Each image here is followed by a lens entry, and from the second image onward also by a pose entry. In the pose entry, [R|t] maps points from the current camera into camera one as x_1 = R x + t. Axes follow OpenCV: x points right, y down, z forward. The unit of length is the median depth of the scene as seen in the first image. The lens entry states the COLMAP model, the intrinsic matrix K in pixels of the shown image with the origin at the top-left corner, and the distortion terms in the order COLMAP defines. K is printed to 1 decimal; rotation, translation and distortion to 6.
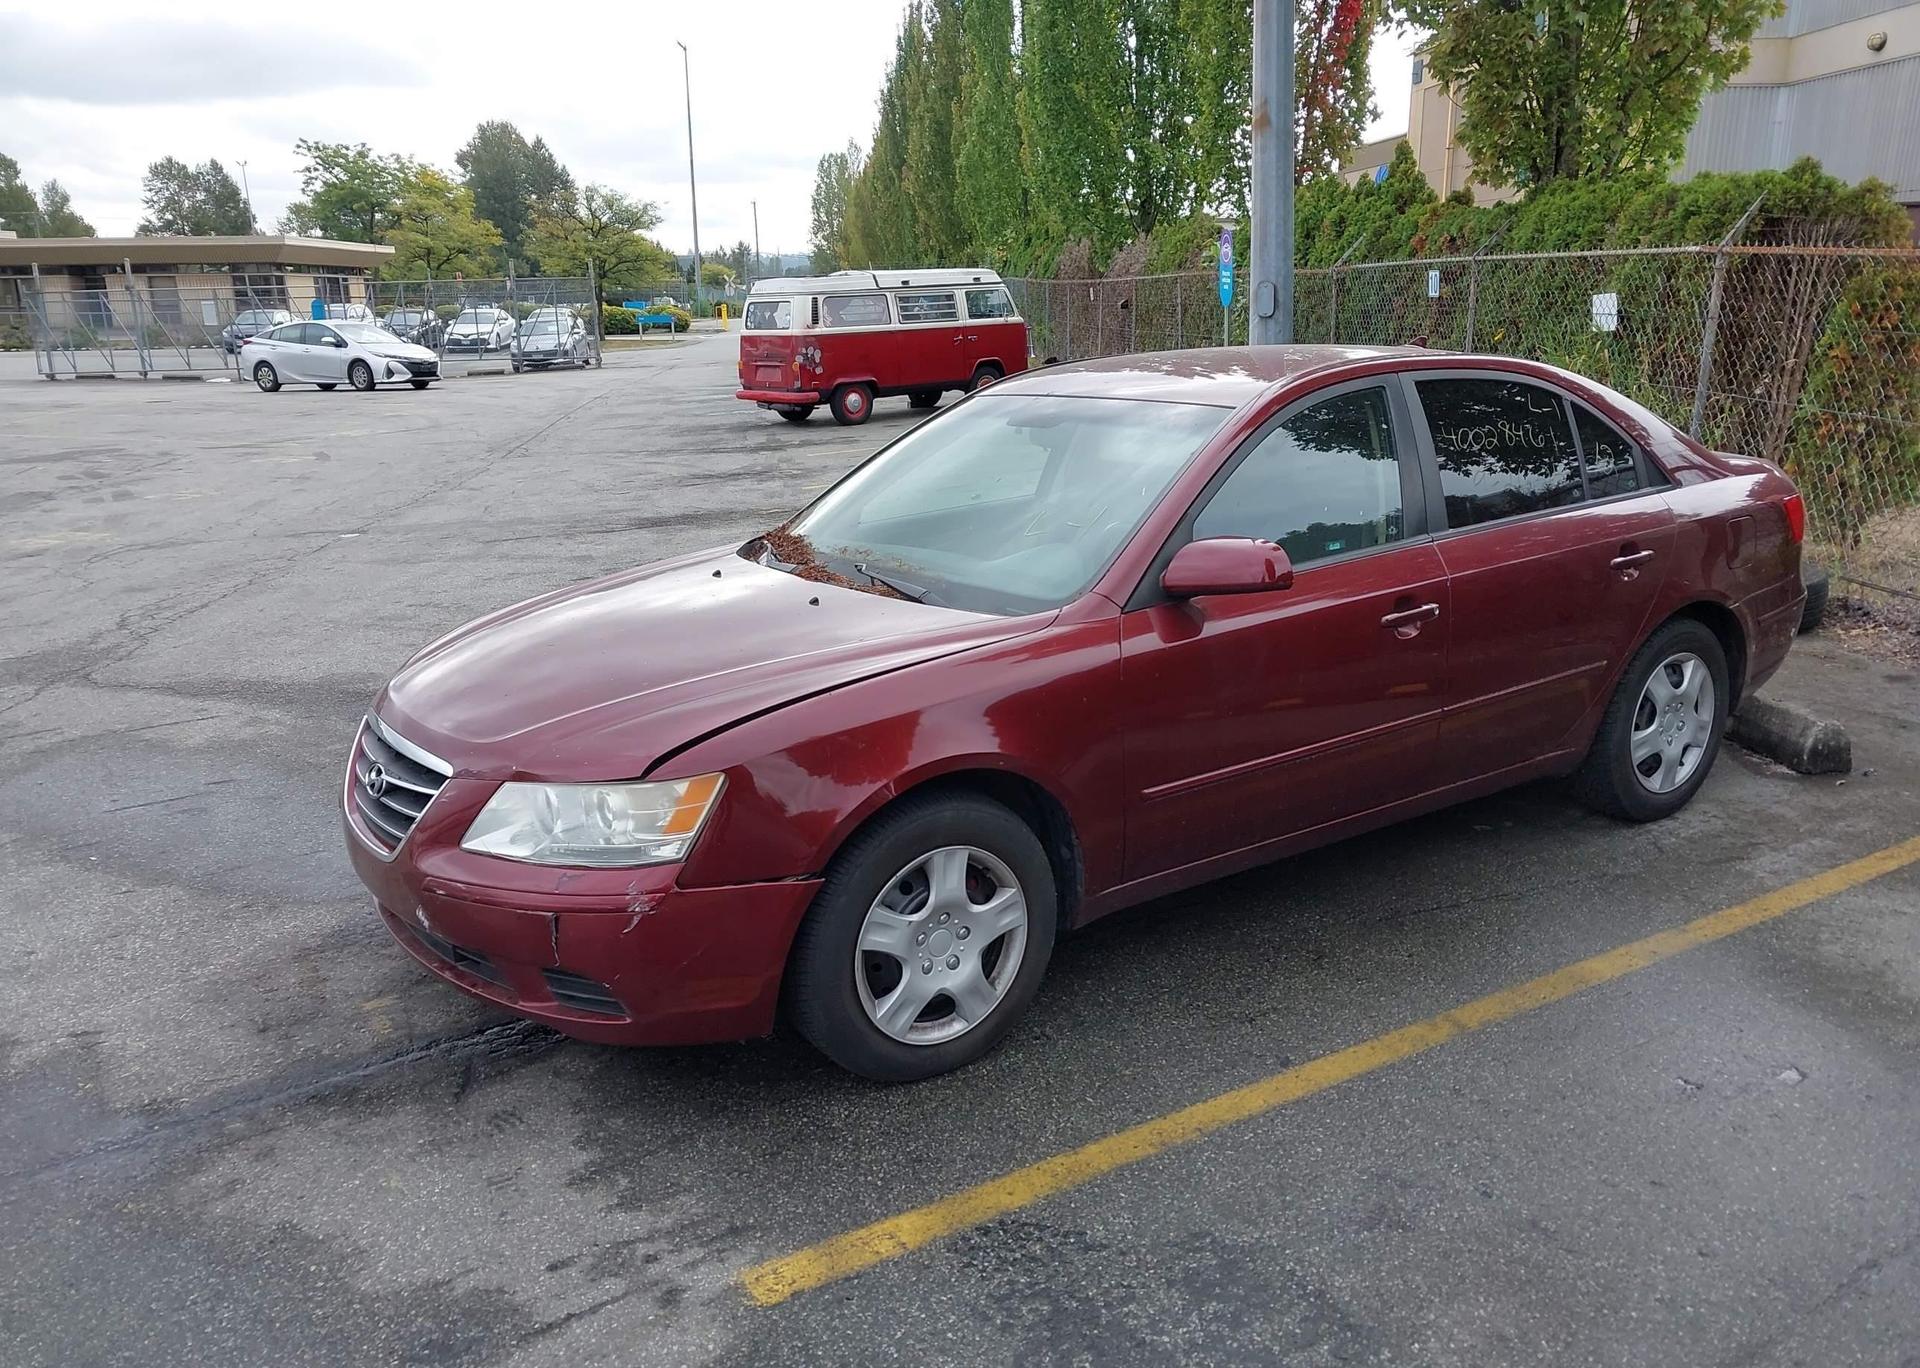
lens RADIAL K [[1503.0, 0, 947.8], [0, 1503.0, 704.3], [0, 0, 1]] dist [0.002290, 0.007402]
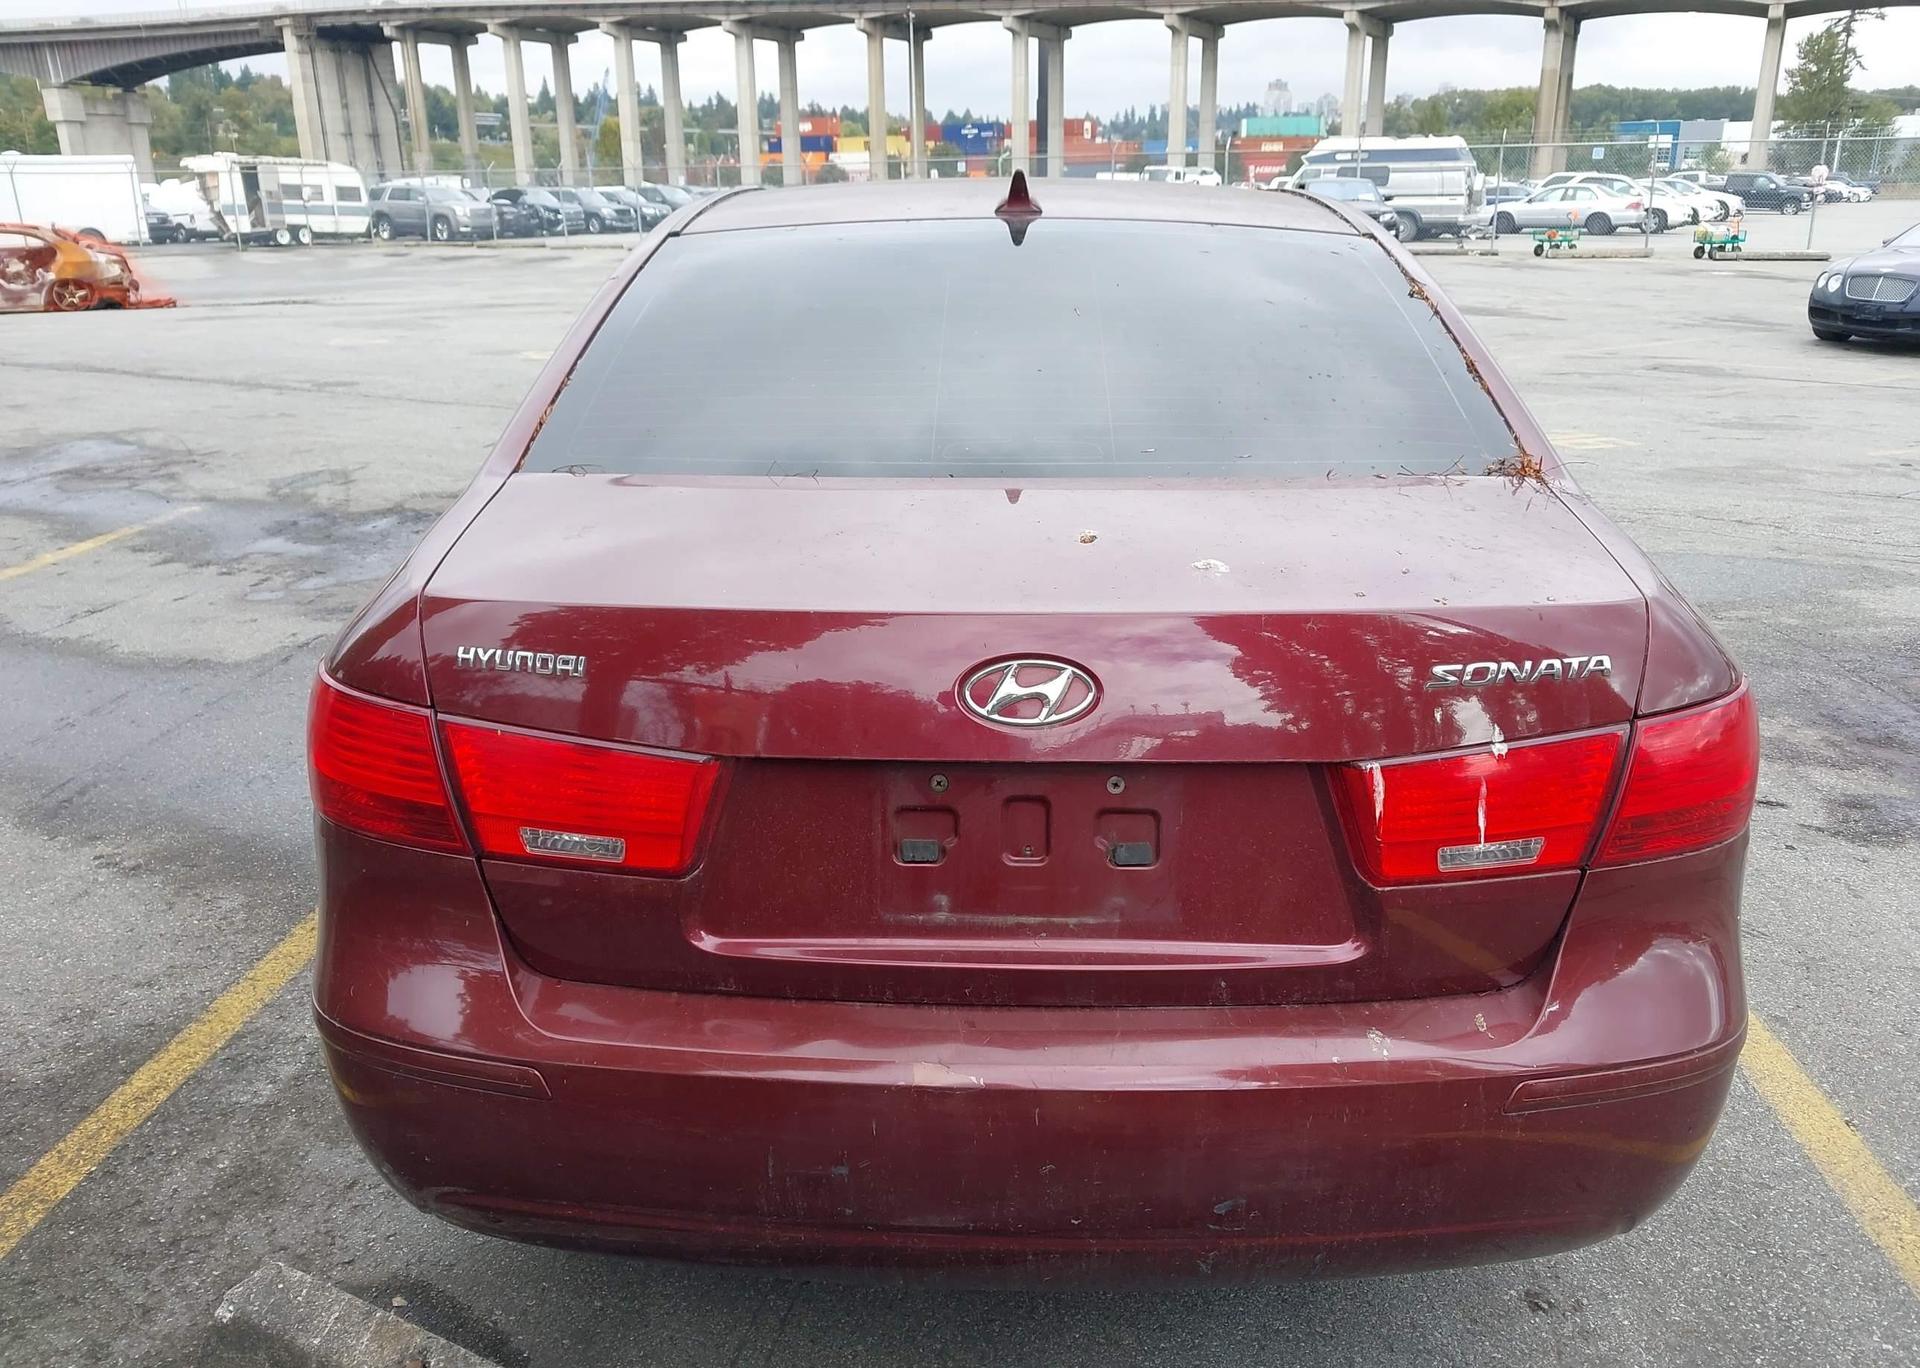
lens RADIAL K [[1535.4, 0, 954.9], [0, 1535.4, 691.7], [0, 0, 1]] dist [0.000136, 0.002941]
pose [[-0.580049, 0.268586, -0.769028, 0.409273], [-0.190725, 0.873055, 0.448775, -0.171799], [0.791939, 0.406984, -0.455189, 0.694203]]
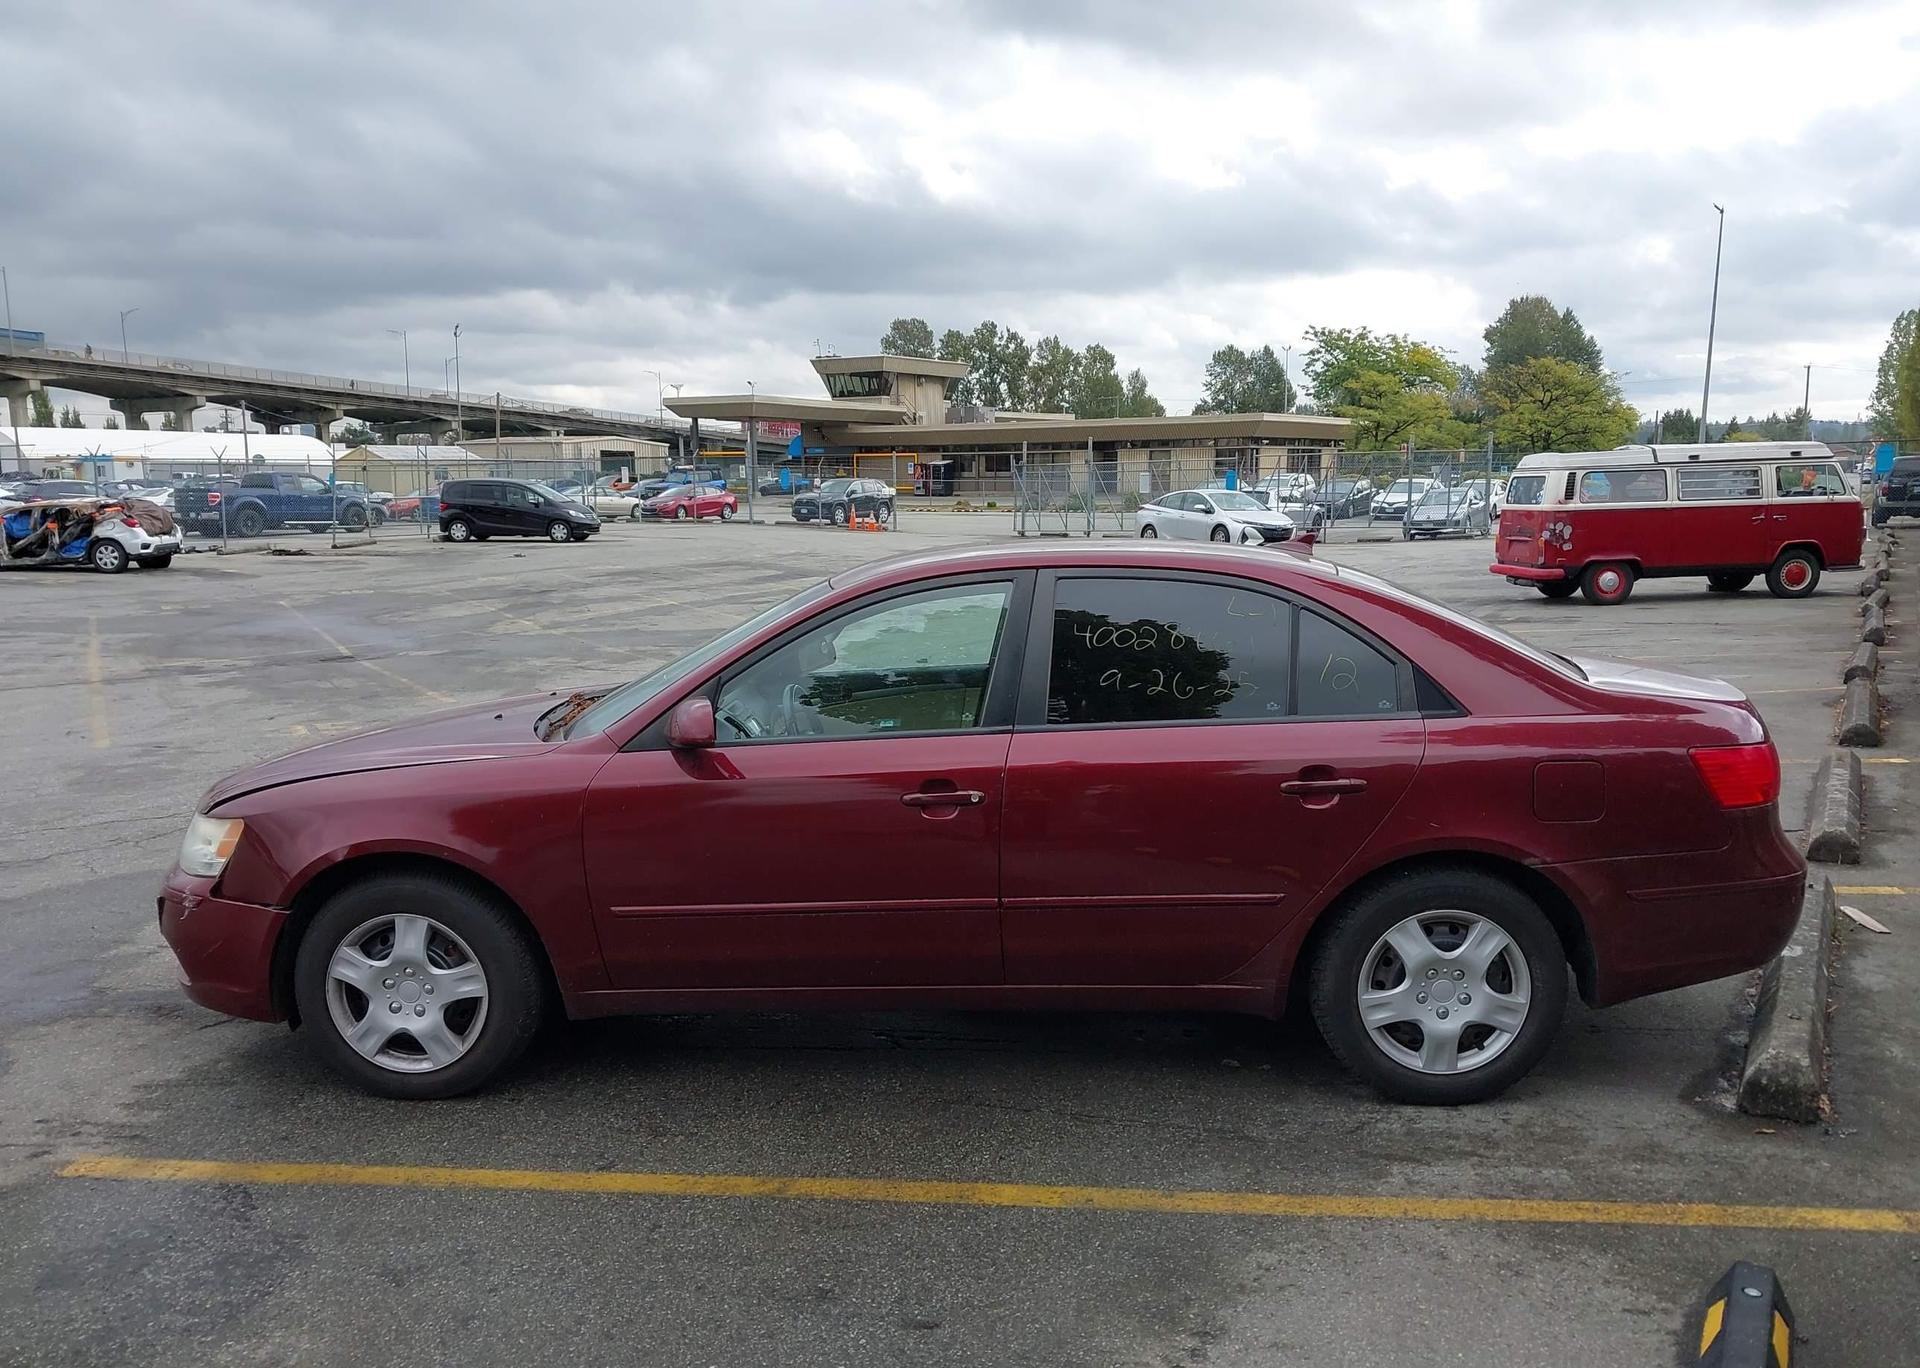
lens RADIAL K [[1491.2, 0, 953.7], [0, 1491.2, 728.5], [0, 0, 1]] dist [0.026522, -0.039588]
pose [[0.802091, 0.106134, -0.587695, 0.376046], [-0.158894, 0.986537, -0.038697, -0.028801], [0.575676, 0.124419, 0.808156, 0.076616]]
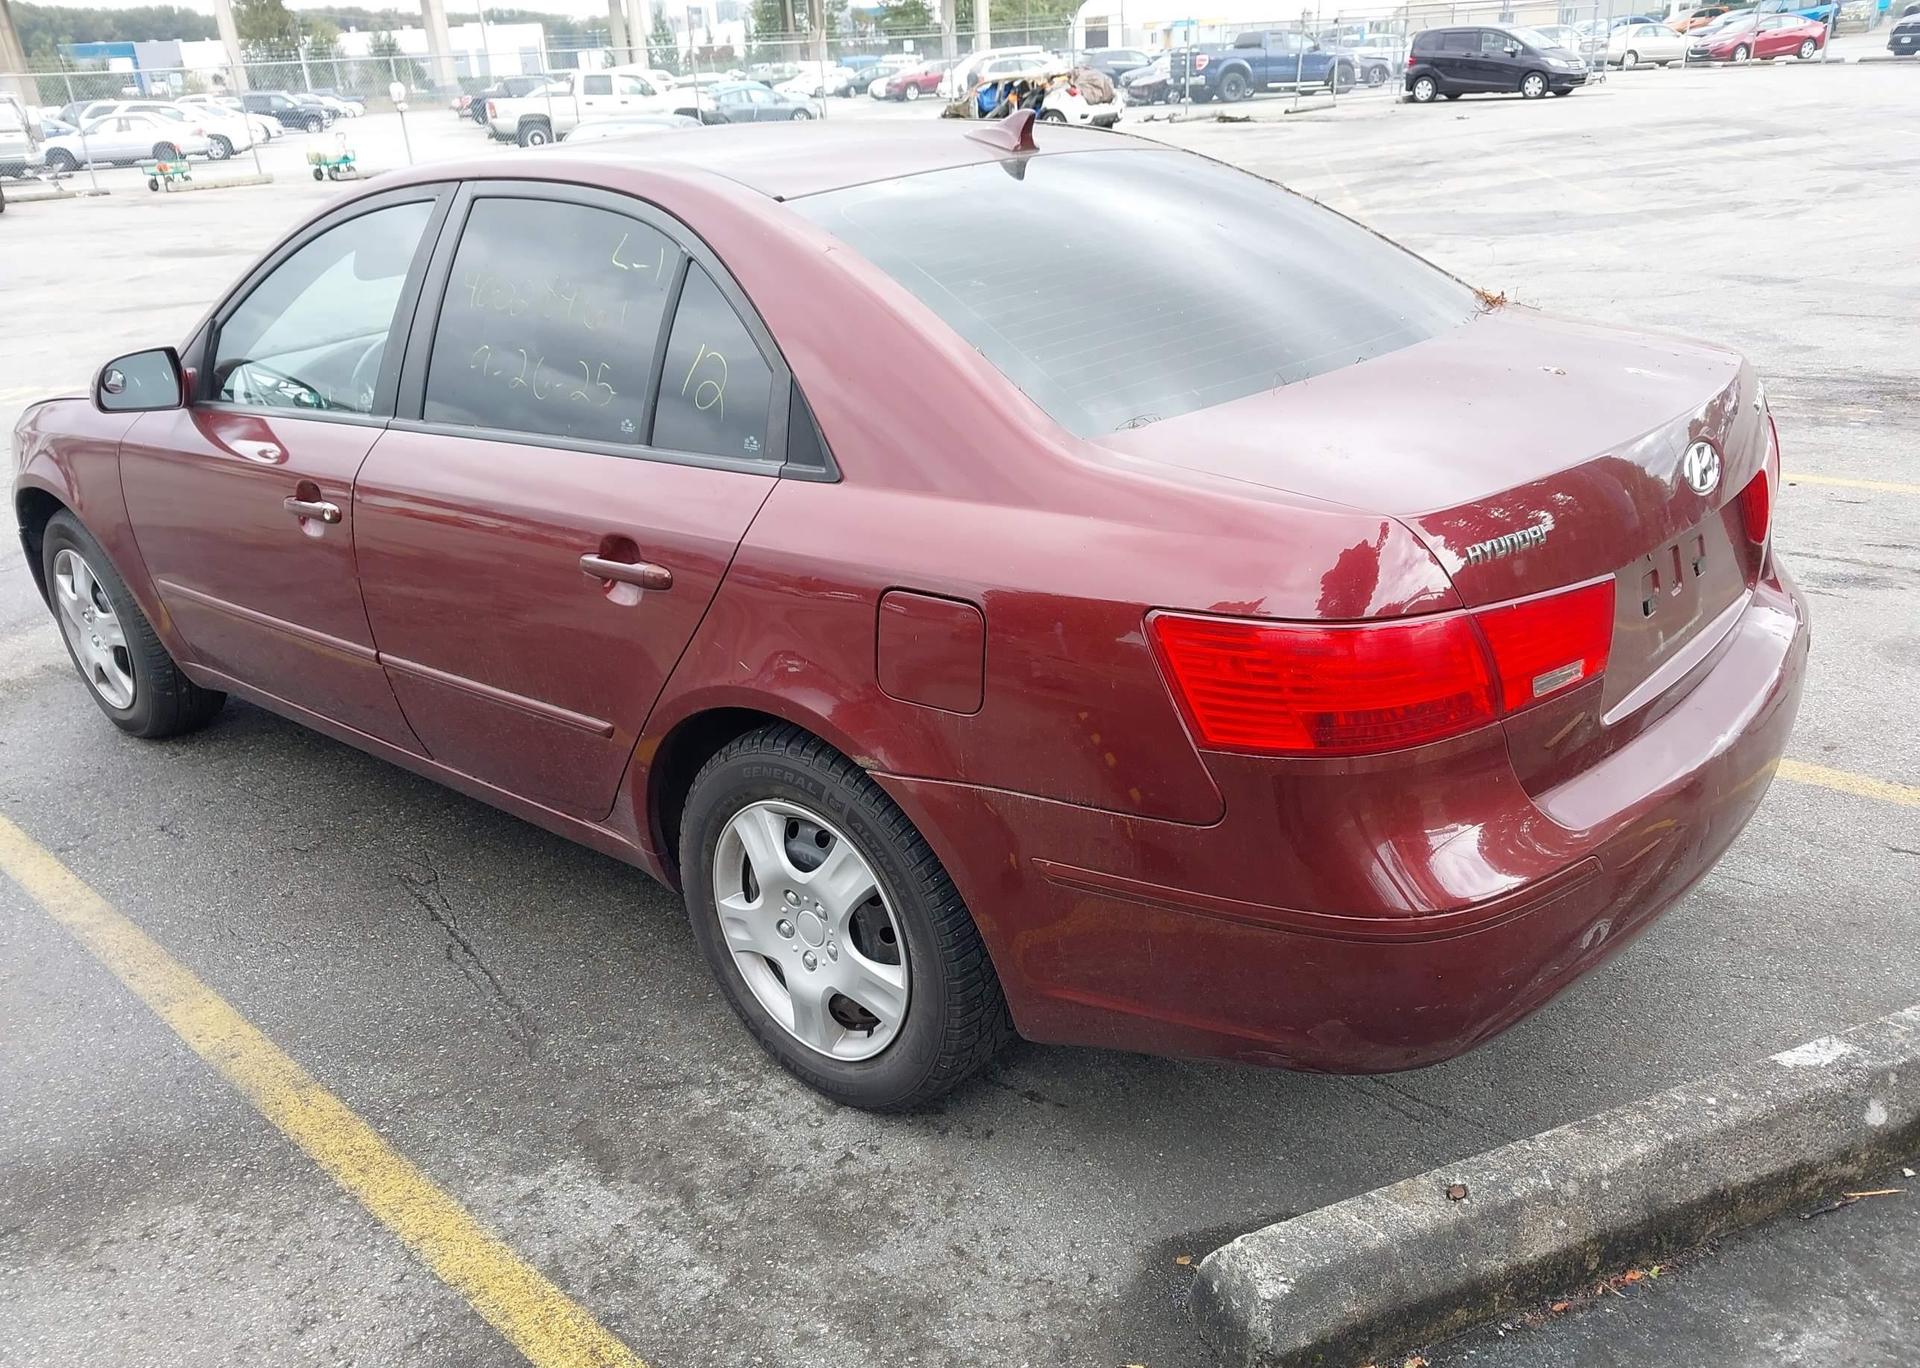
lens RADIAL K [[1535.4, 0, 954.9], [0, 1535.4, 691.7], [0, 0, 1]] dist [0.000136, 0.002941]
pose [[0.257262, 0.364092, -0.895127, 0.473488], [-0.197791, 0.926534, 0.320021, -0.121186], [0.945883, 0.094719, 0.310376, 0.448382]]
